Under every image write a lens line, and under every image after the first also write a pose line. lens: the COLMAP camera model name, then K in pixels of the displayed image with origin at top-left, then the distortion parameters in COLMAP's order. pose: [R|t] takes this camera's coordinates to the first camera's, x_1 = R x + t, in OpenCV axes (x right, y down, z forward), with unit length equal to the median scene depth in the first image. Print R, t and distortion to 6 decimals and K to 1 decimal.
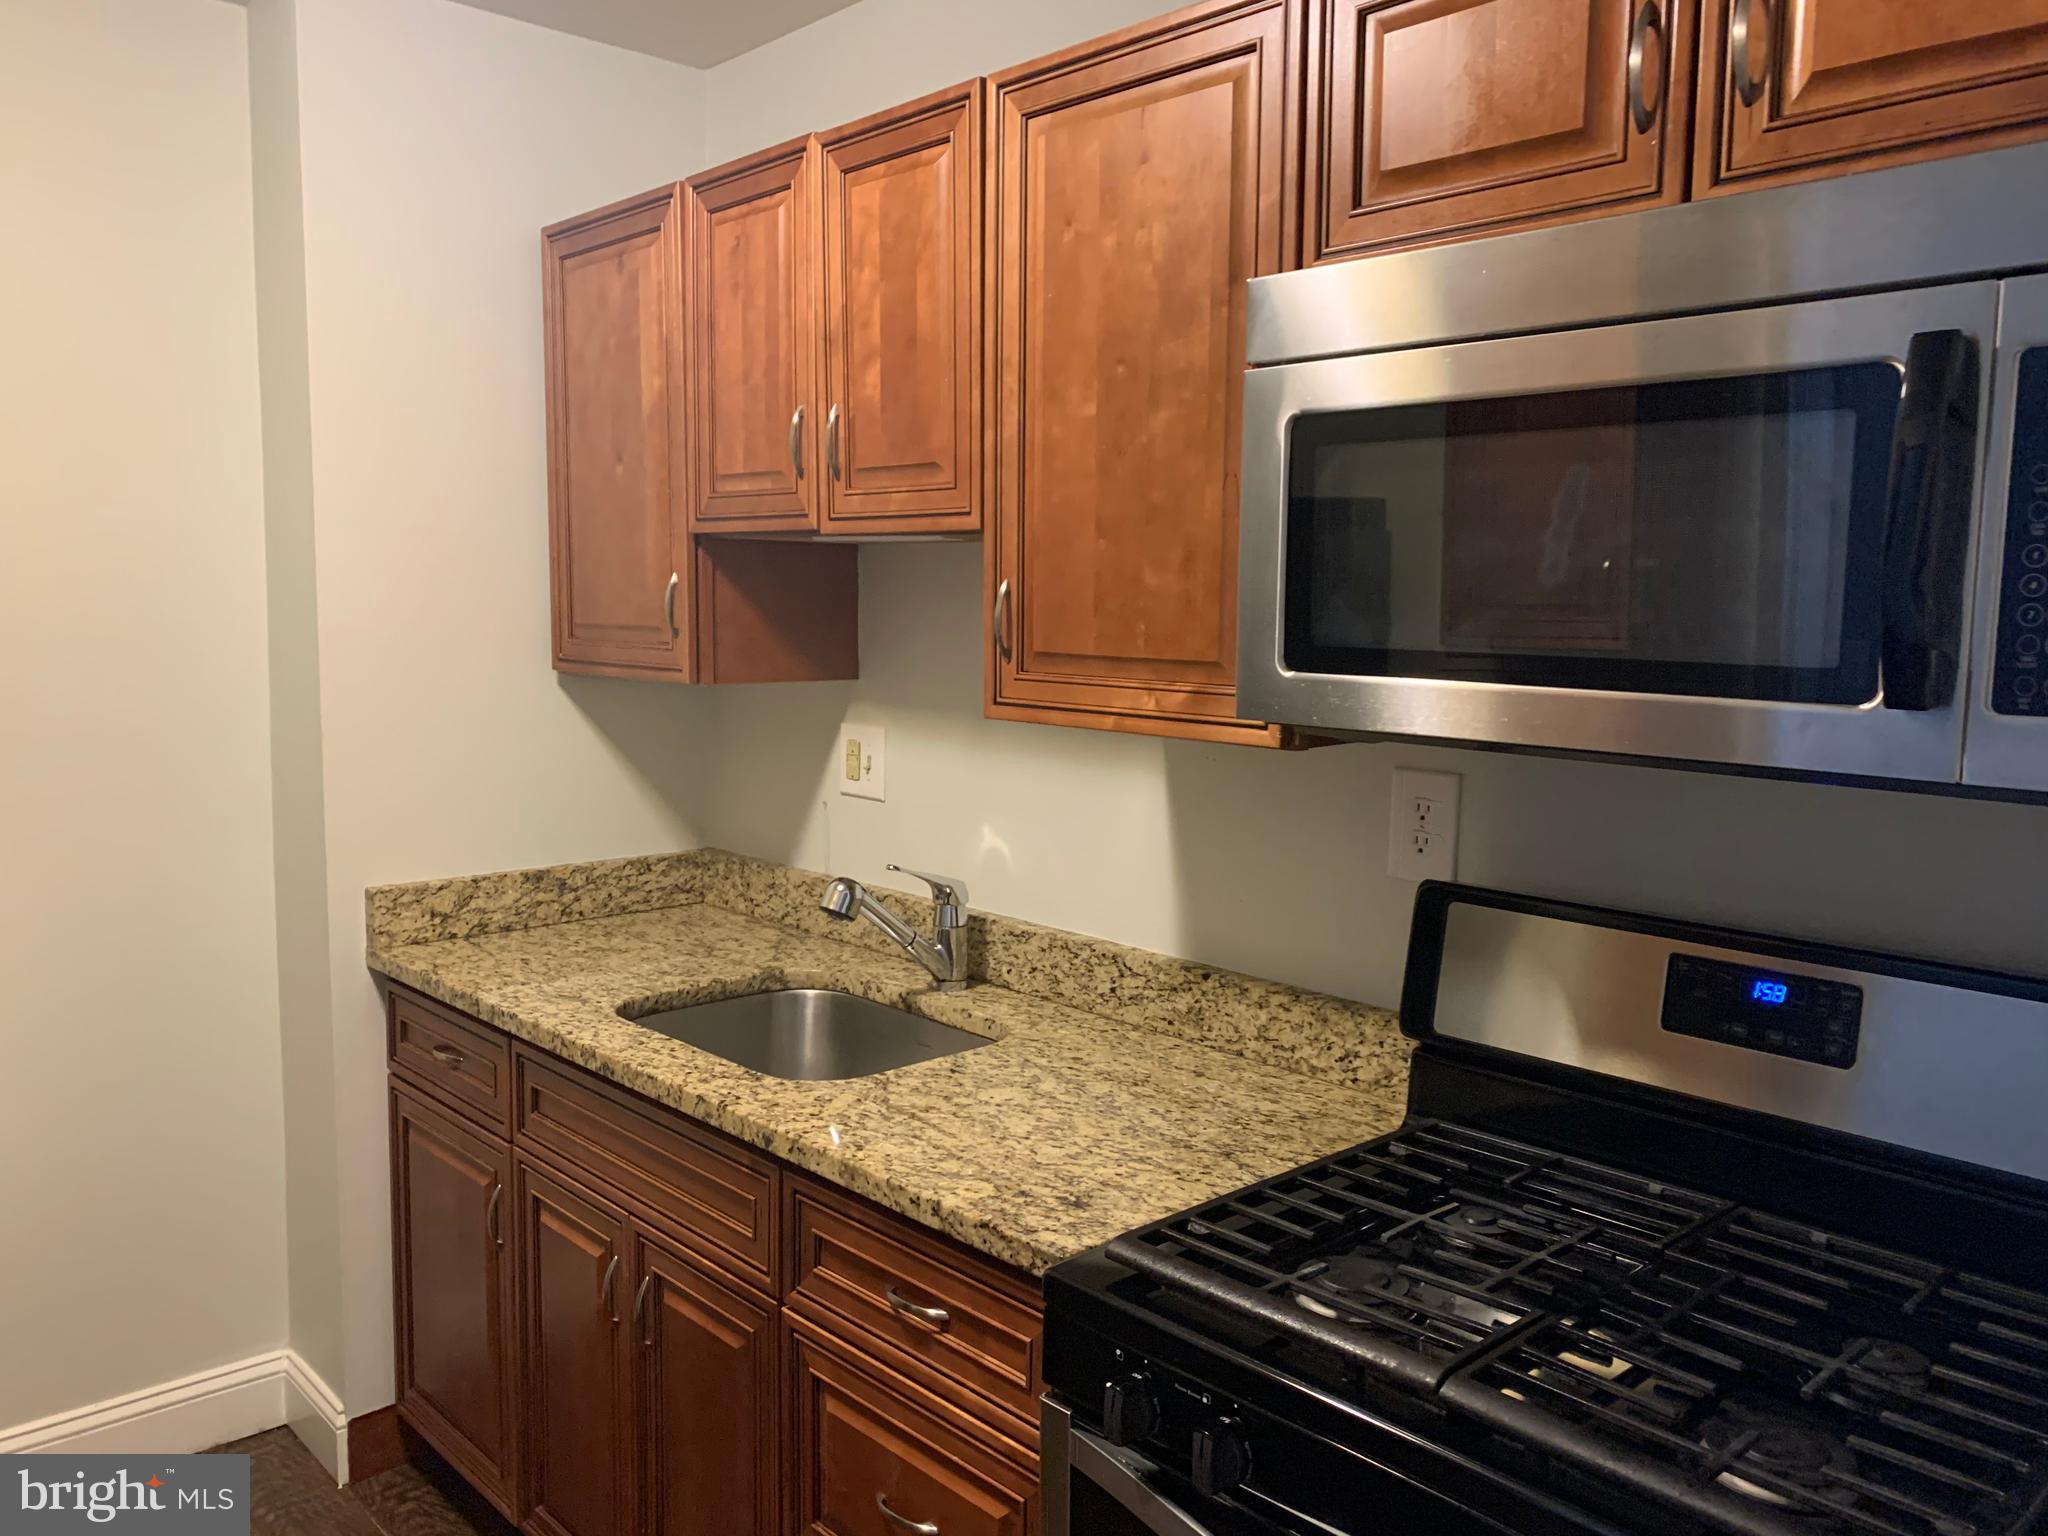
lens RADIAL K [[1490.9, 0, 896.6], [0, 1490.9, 758.4], [0, 0, 1]] dist [0.114599, -0.204686]
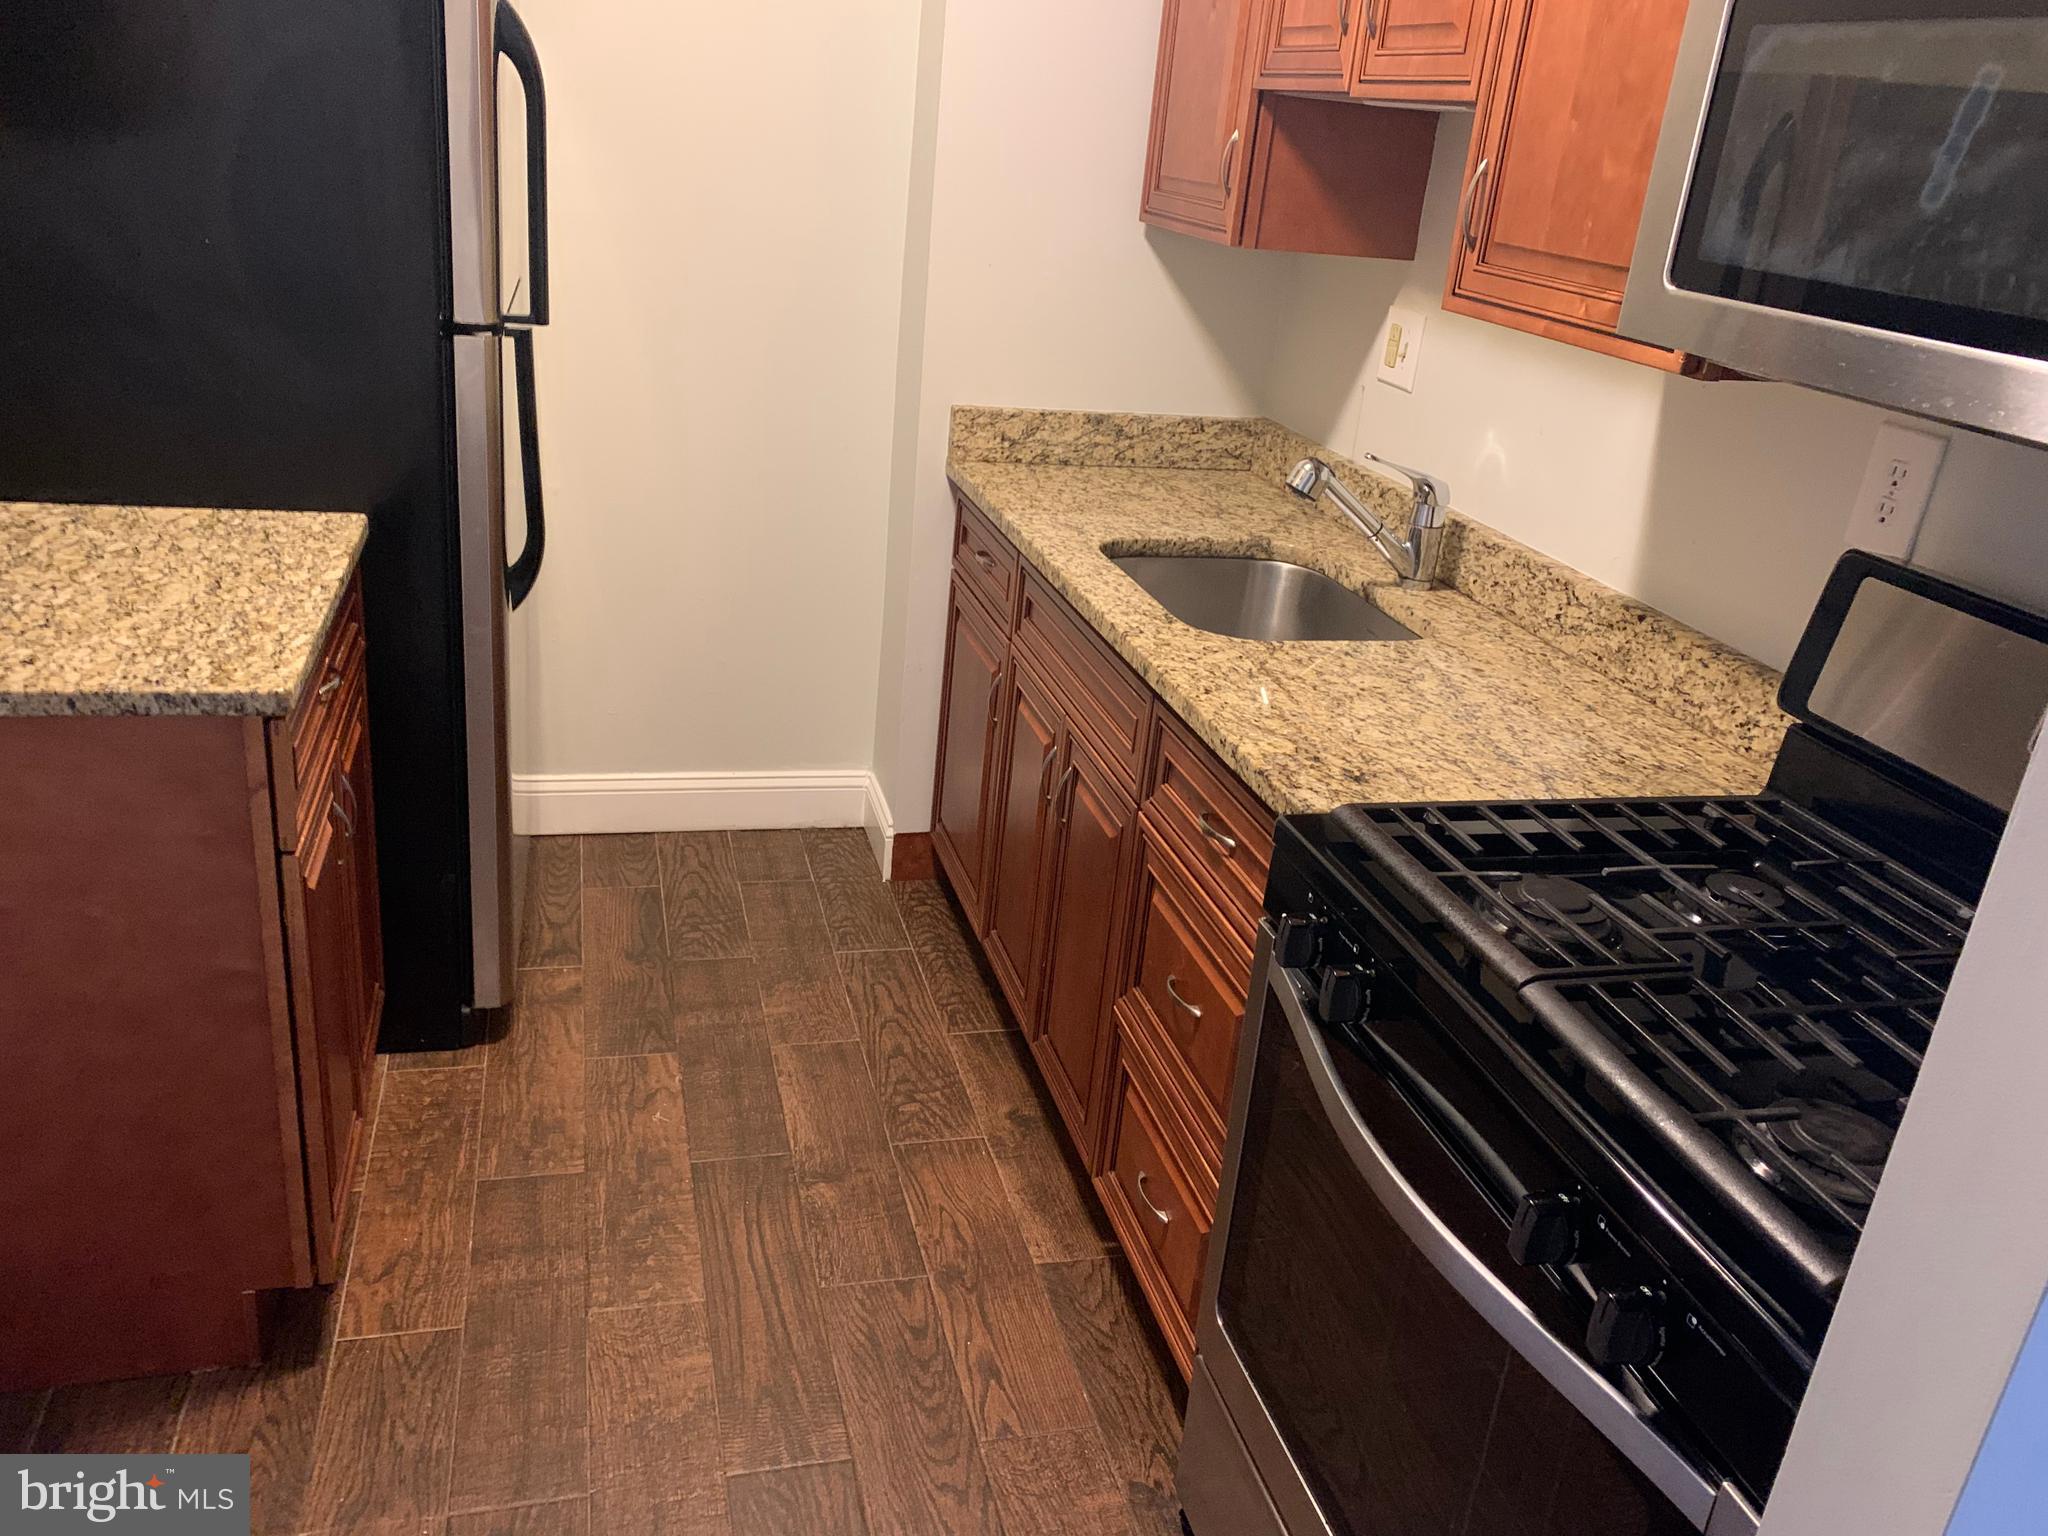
lens RADIAL K [[1521.9, 0, 1017.3], [0, 1521.9, 737.3], [0, 0, 1]] dist [0.009189, -0.008580]
pose [[0.881622, 0.235086, -0.409239, 0.269224], [-0.123711, 0.951905, 0.280308, -0.005216], [0.455454, -0.196498, 0.868303, -0.038453]]
